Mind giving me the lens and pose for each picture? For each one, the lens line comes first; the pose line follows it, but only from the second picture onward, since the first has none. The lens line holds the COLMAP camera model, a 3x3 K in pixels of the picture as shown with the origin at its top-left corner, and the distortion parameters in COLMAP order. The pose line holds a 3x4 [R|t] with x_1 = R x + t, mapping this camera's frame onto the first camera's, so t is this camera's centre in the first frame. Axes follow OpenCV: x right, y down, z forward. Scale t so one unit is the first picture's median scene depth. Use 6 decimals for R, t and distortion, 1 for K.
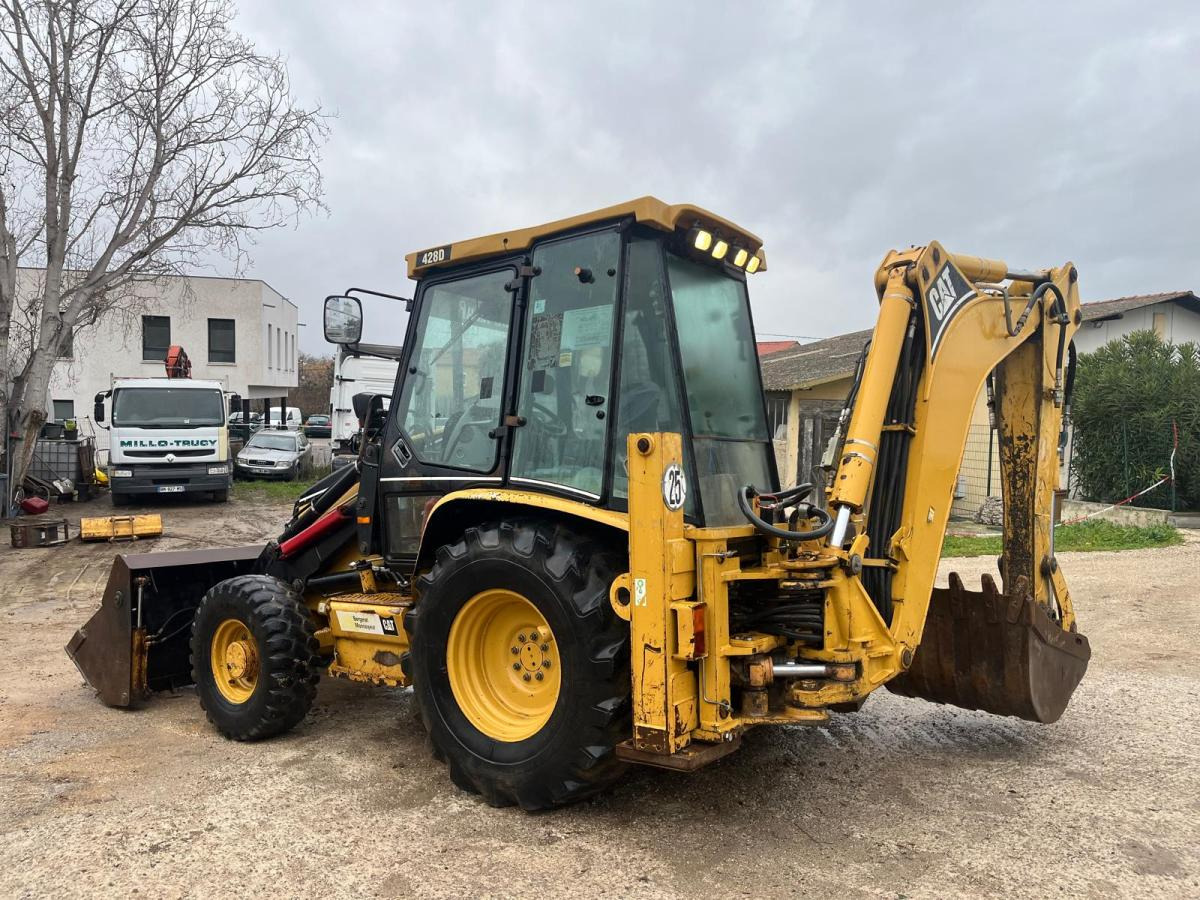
lens RADIAL K [[930.4, 0, 605.1], [0, 930.4, 451.4], [0, 0, 1]] dist [0.014866, -0.000794]
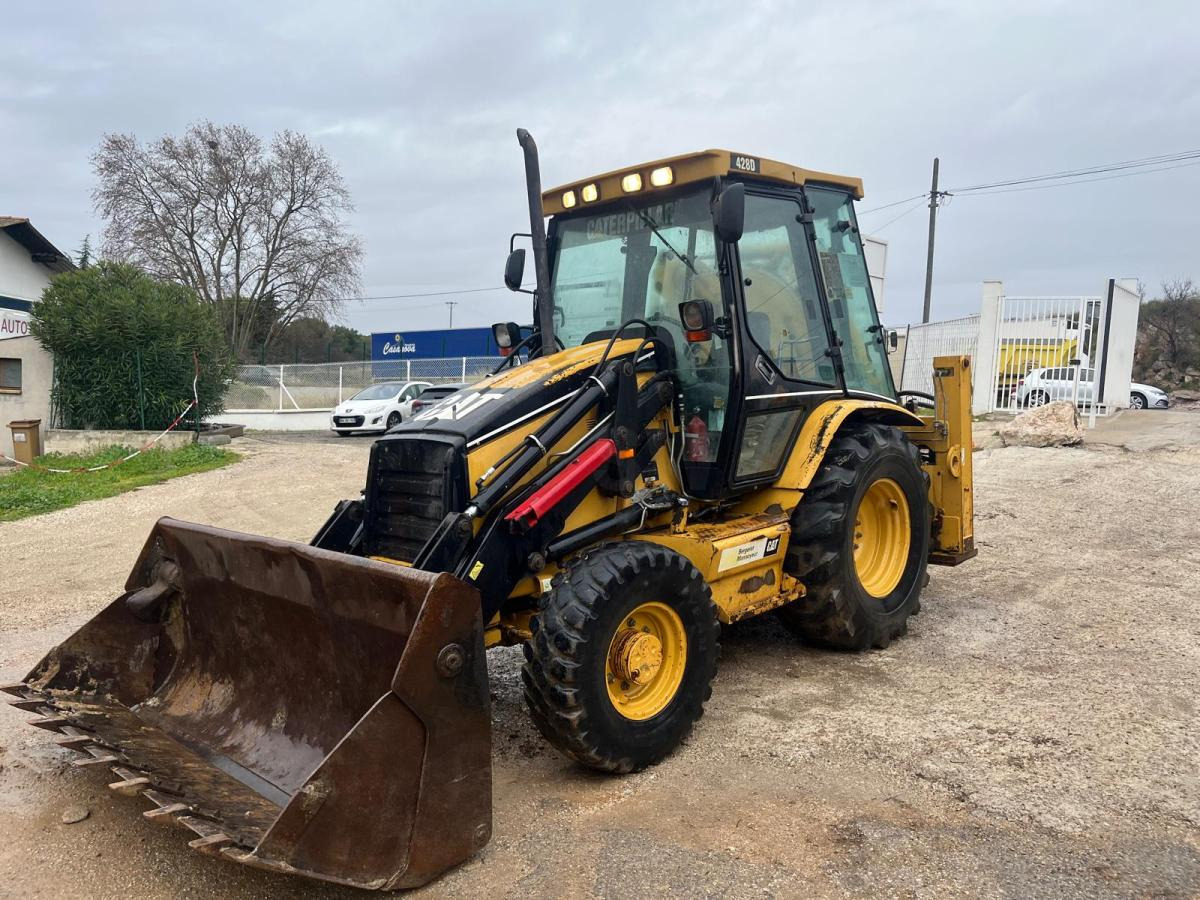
lens RADIAL K [[930.4, 0, 605.1], [0, 930.4, 451.4], [0, 0, 1]] dist [0.014866, -0.000794]
pose [[0.146986, -0.082105, 0.985725, -1.185369], [0.010801, 0.996623, 0.081402, 0.006801], [-0.989080, -0.001319, 0.147377, 1.007669]]
